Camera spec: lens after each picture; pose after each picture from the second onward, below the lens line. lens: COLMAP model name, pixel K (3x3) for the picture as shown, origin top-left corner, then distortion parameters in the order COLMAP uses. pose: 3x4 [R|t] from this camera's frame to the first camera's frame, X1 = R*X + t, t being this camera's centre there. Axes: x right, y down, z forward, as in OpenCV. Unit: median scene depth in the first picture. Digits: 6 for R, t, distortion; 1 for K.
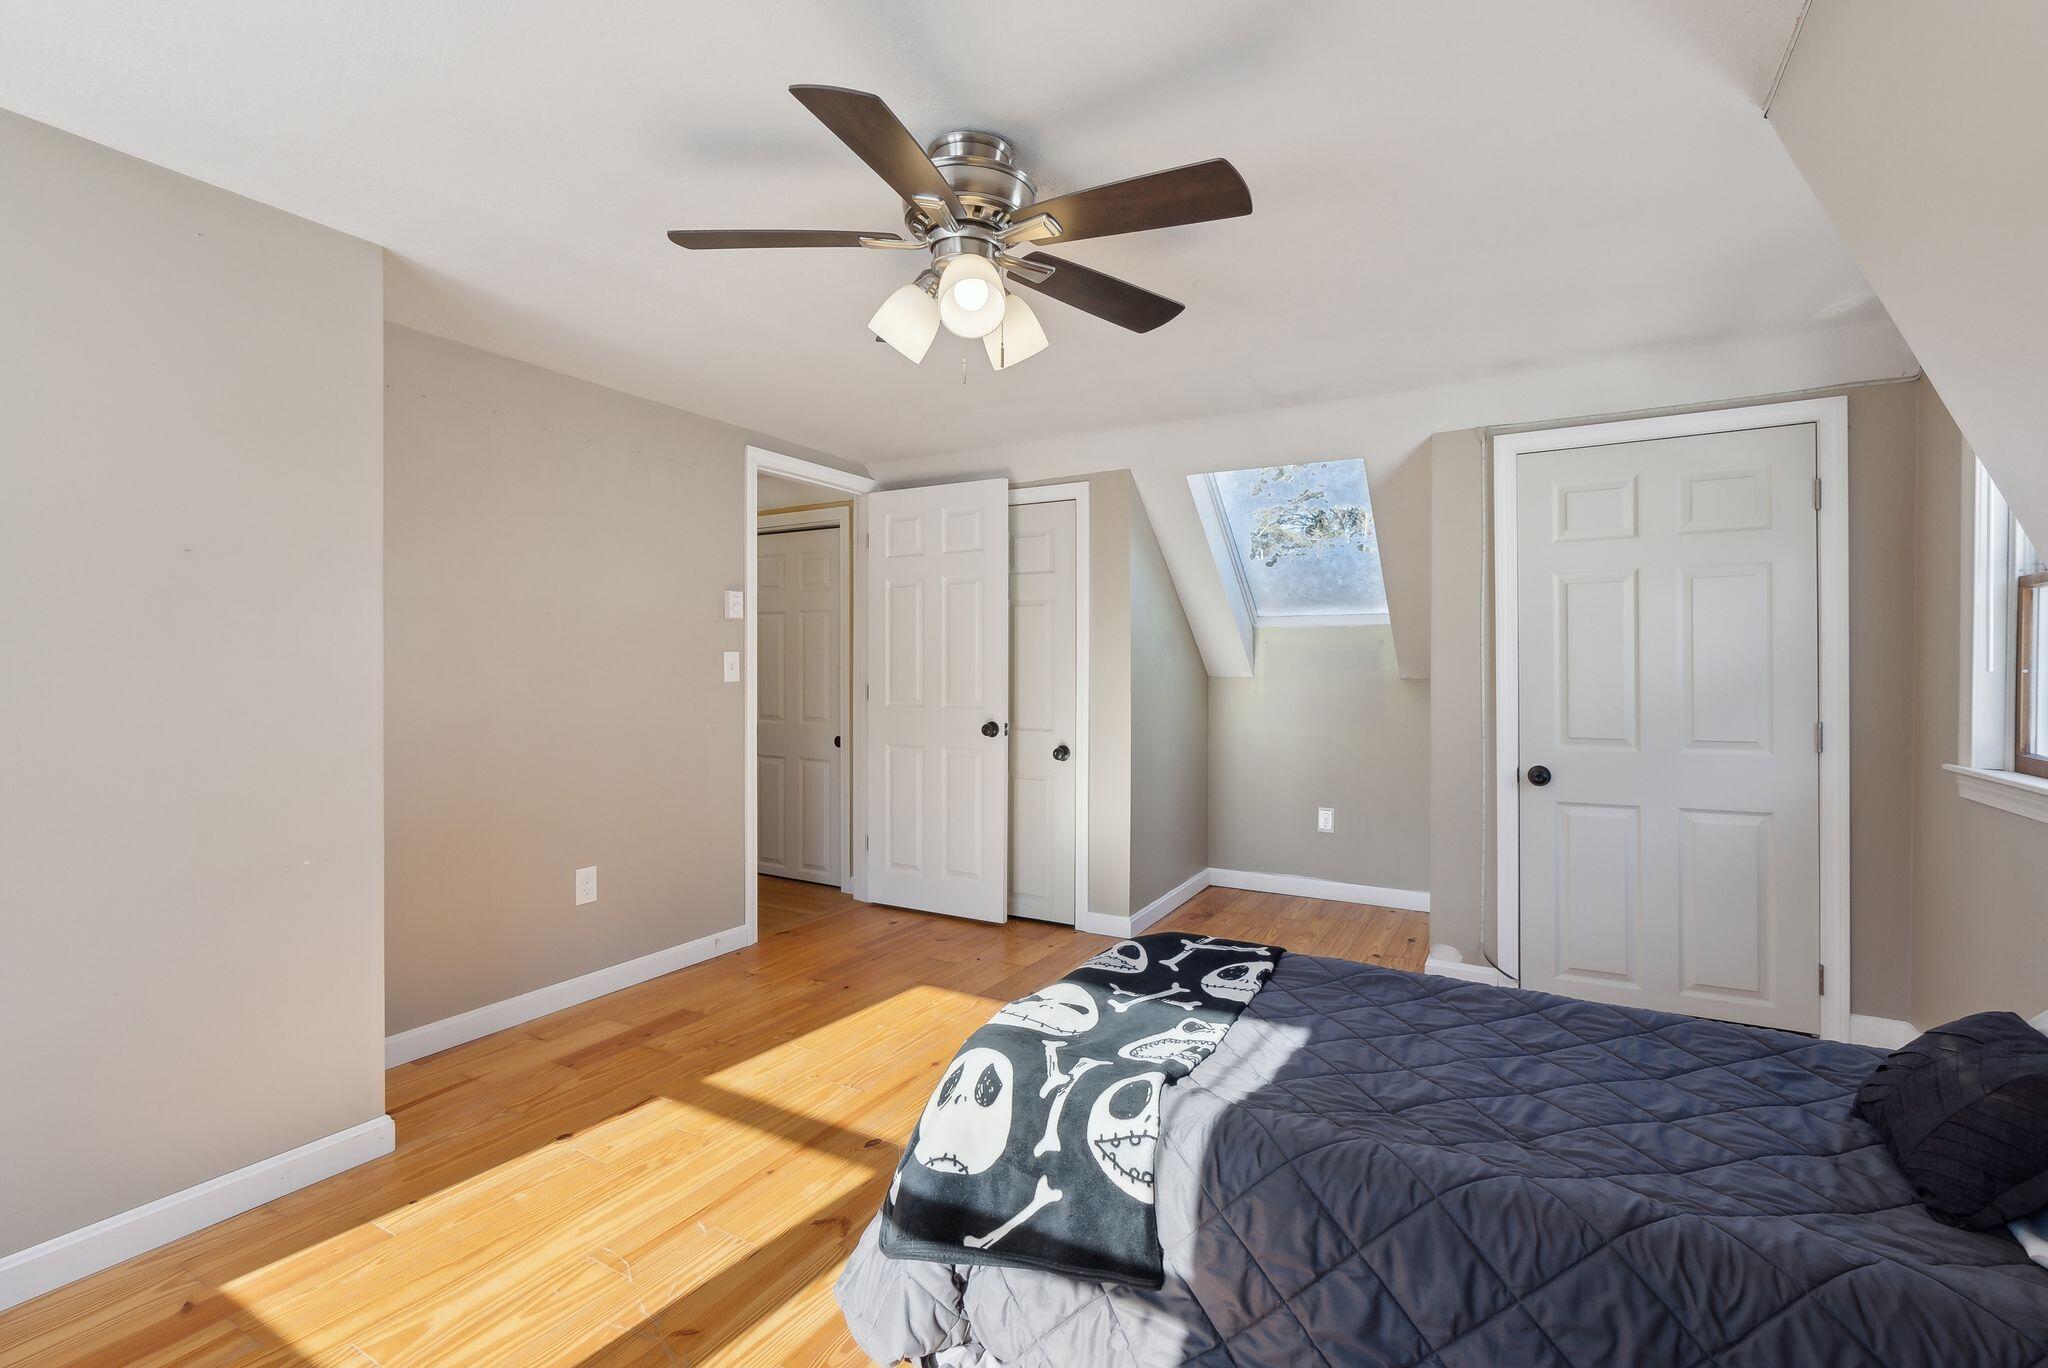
lens RADIAL K [[923.6, 0, 1020.8], [0, 923.6, 677.6], [0, 0, 1]] dist [-0.013562, 0.001828]
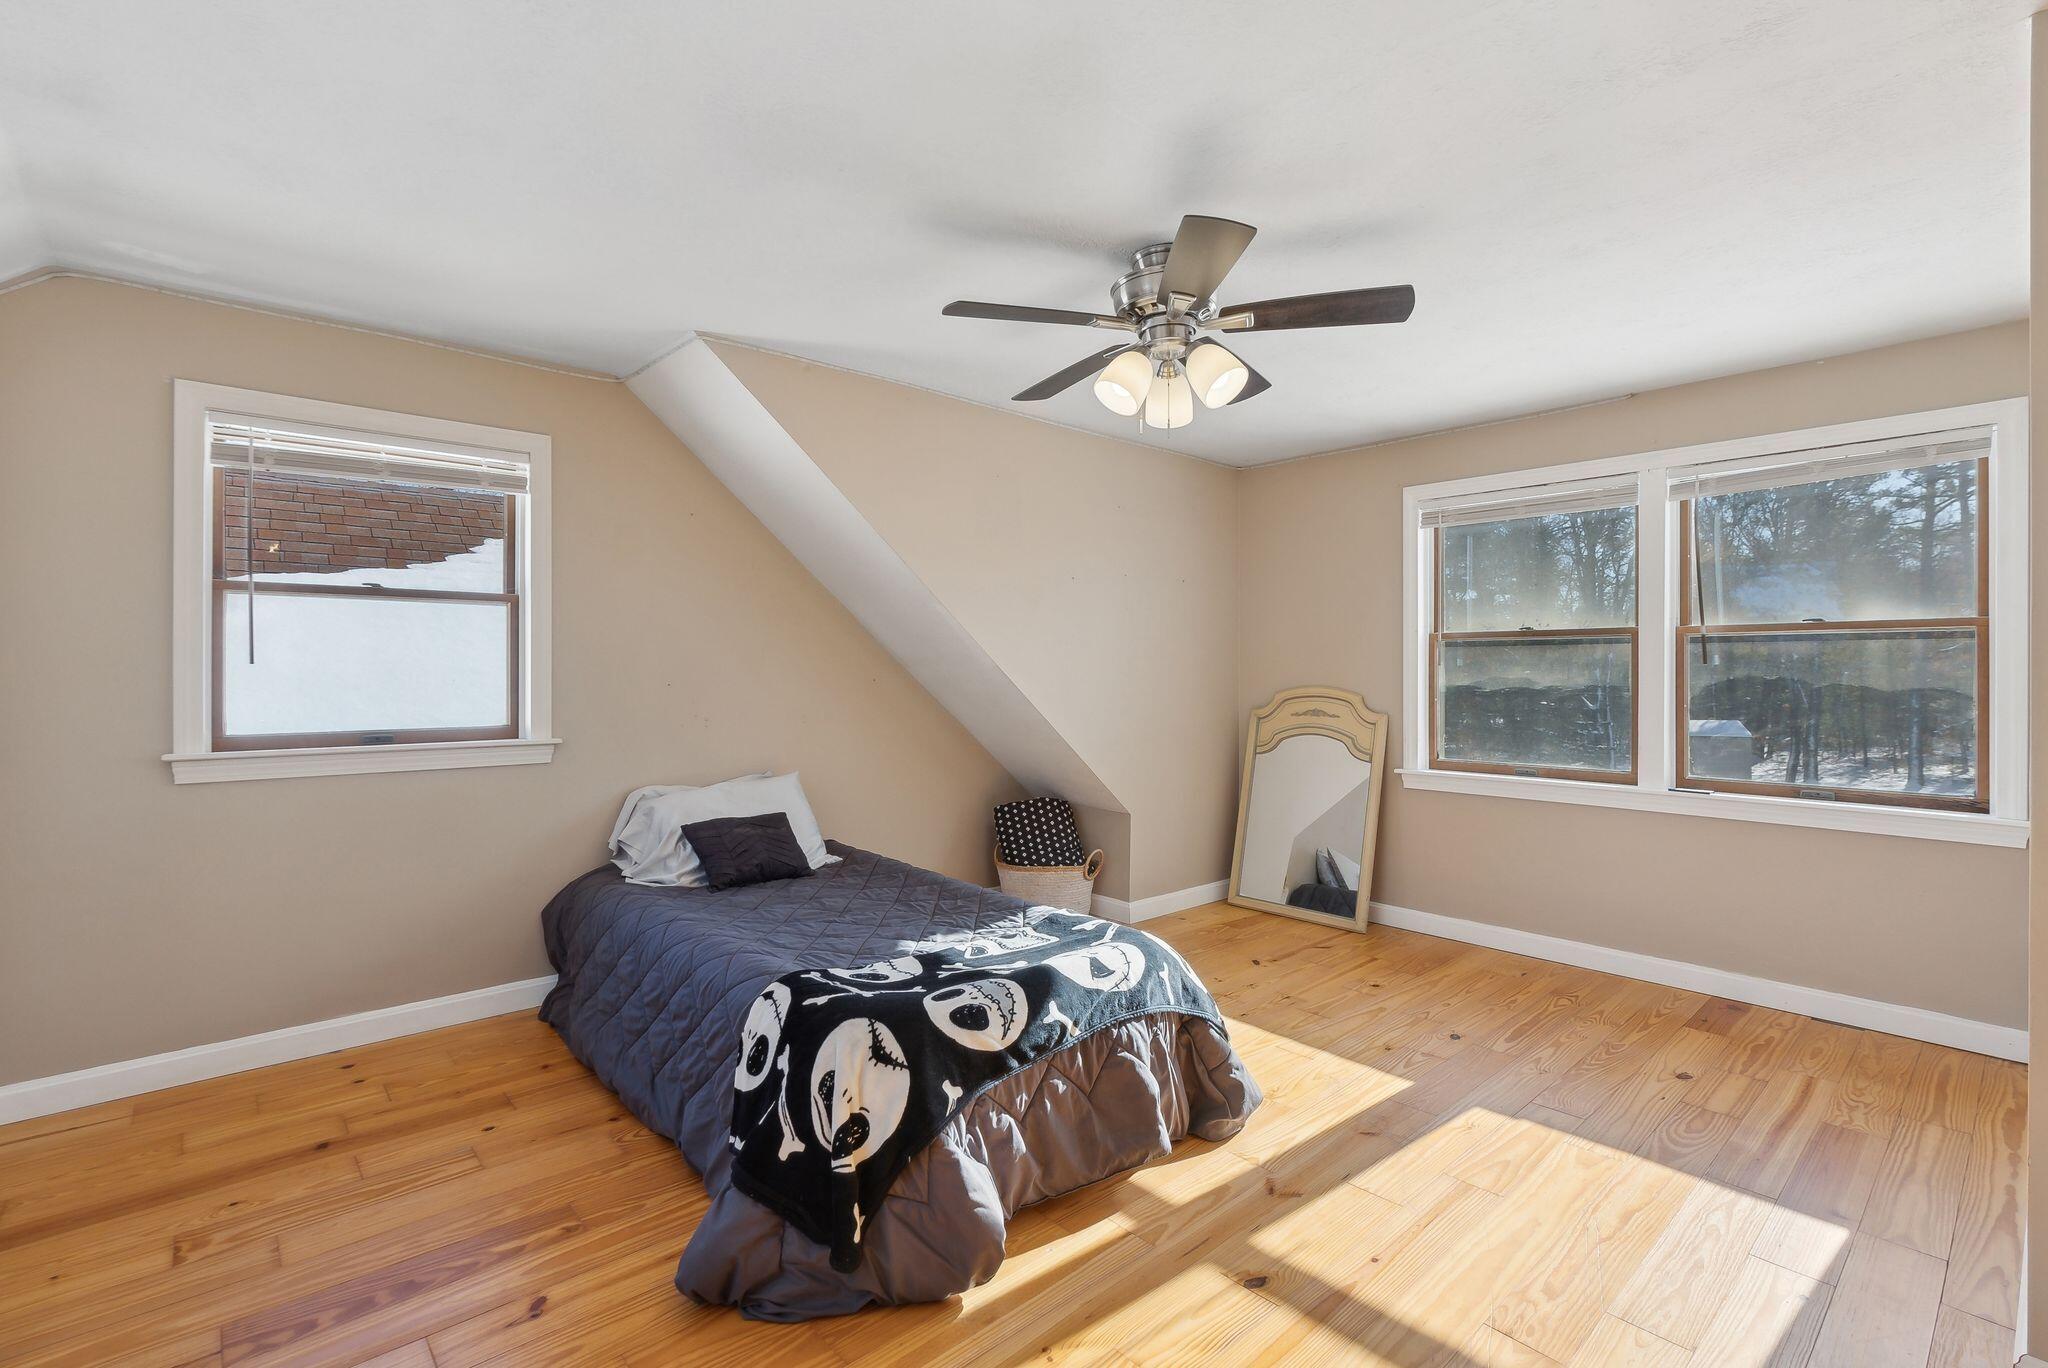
lens RADIAL K [[923.6, 0, 1030.1], [0, 923.6, 673.1], [0, 0, 1]] dist [-0.013562, 0.001828]
pose [[-0.948548, -0.004536, 0.316601, -0.230504], [-0.001653, 0.999955, 0.009373, -0.006919], [-0.316630, 0.008367, -0.948512, 1.847489]]
